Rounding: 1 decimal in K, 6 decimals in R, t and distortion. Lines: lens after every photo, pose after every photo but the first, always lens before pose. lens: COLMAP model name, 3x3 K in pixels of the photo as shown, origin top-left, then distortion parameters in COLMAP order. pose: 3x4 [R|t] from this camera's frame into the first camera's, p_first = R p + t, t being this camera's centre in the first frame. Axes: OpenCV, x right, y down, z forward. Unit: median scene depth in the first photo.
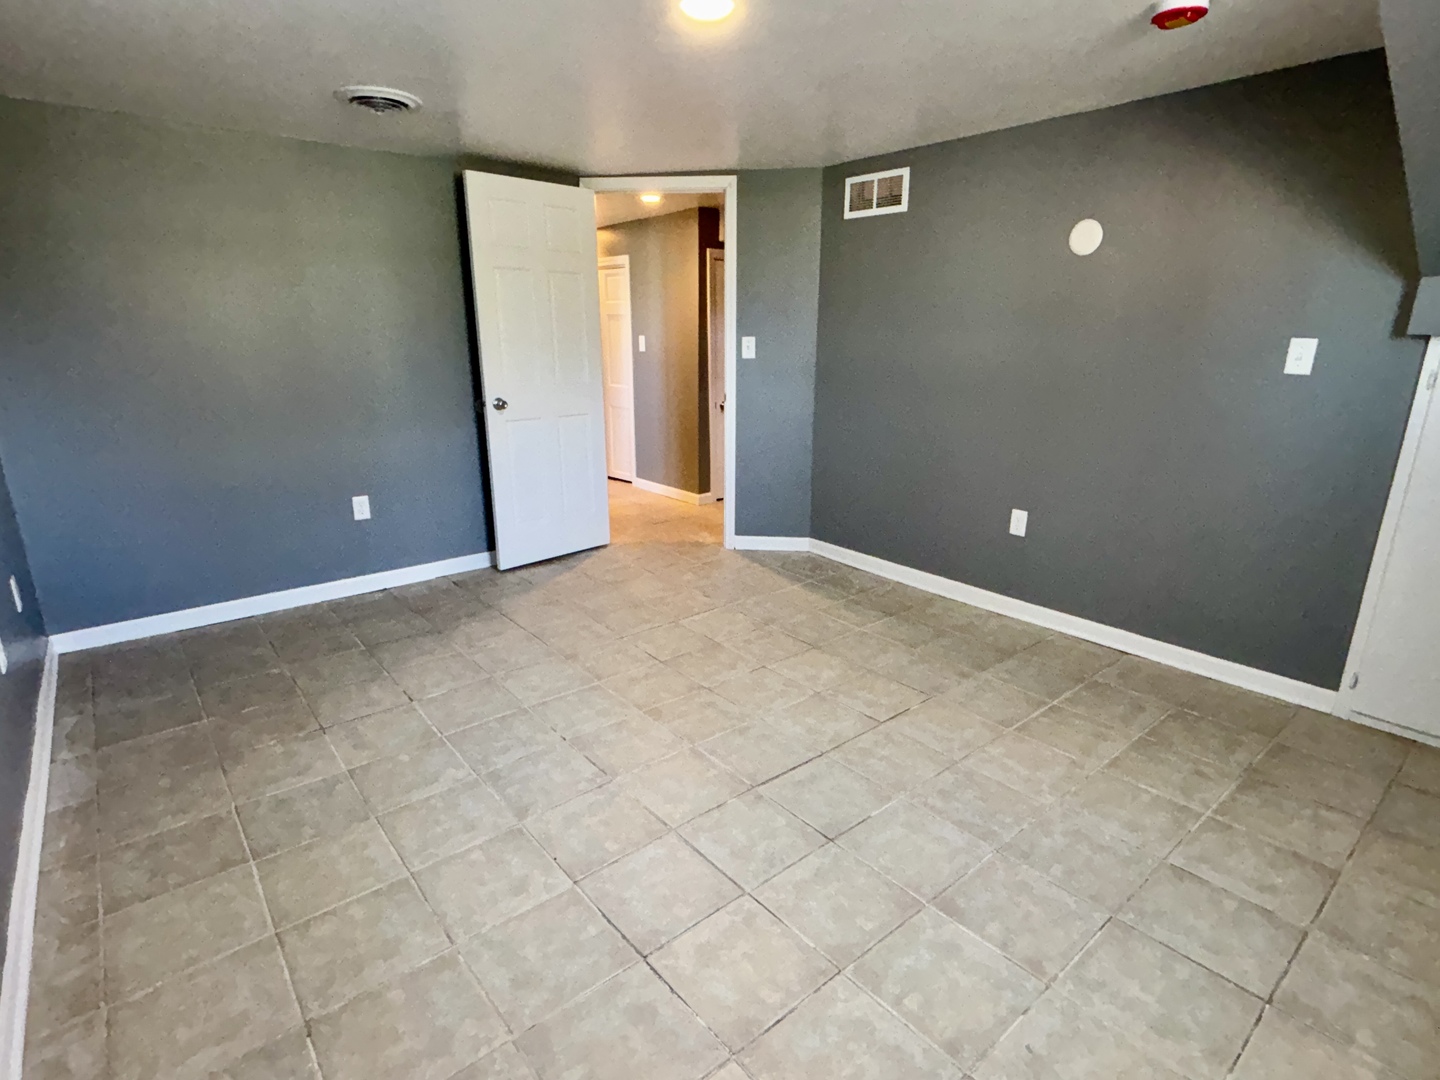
lens RADIAL K [[741.6, 0, 720.0], [0, 741.6, 540.0], [0, 0, 1]] dist [0.003976, -0.000199]
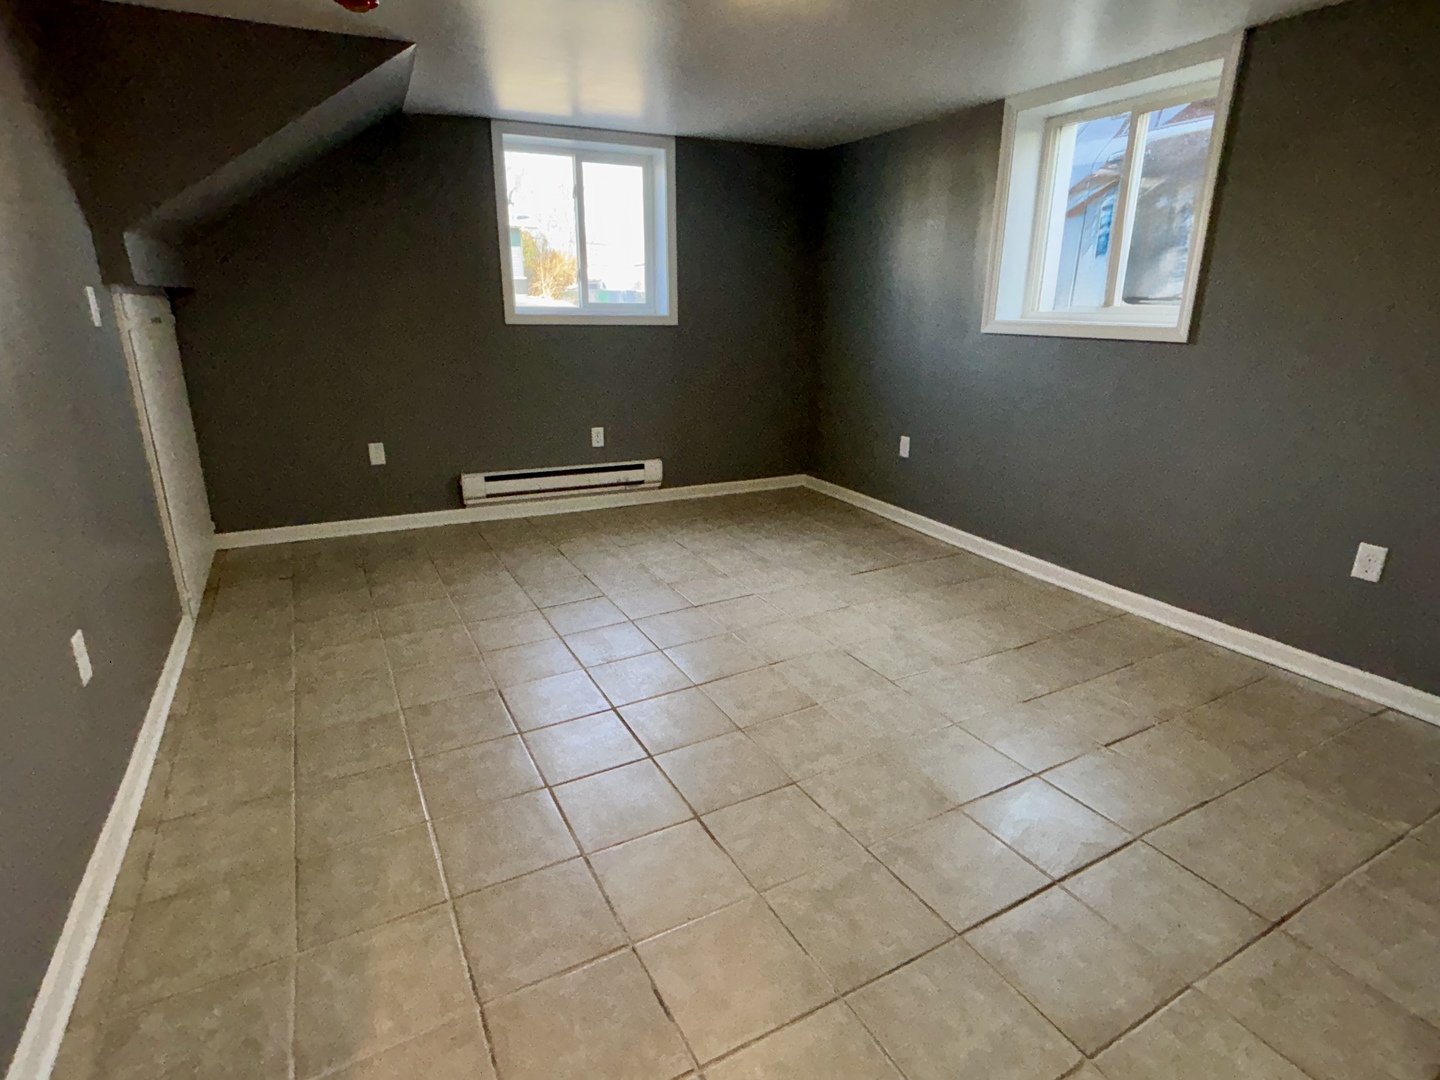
lens RADIAL K [[741.6, 0, 720.0], [0, 741.6, 540.0], [0, 0, 1]] dist [0.003976, -0.000199]
pose [[-0.981267, -0.063418, 0.181918, -0.148229], [0.046356, 0.838804, 0.542457, -0.468165], [-0.186995, 0.540728, -0.820150, 1.772636]]
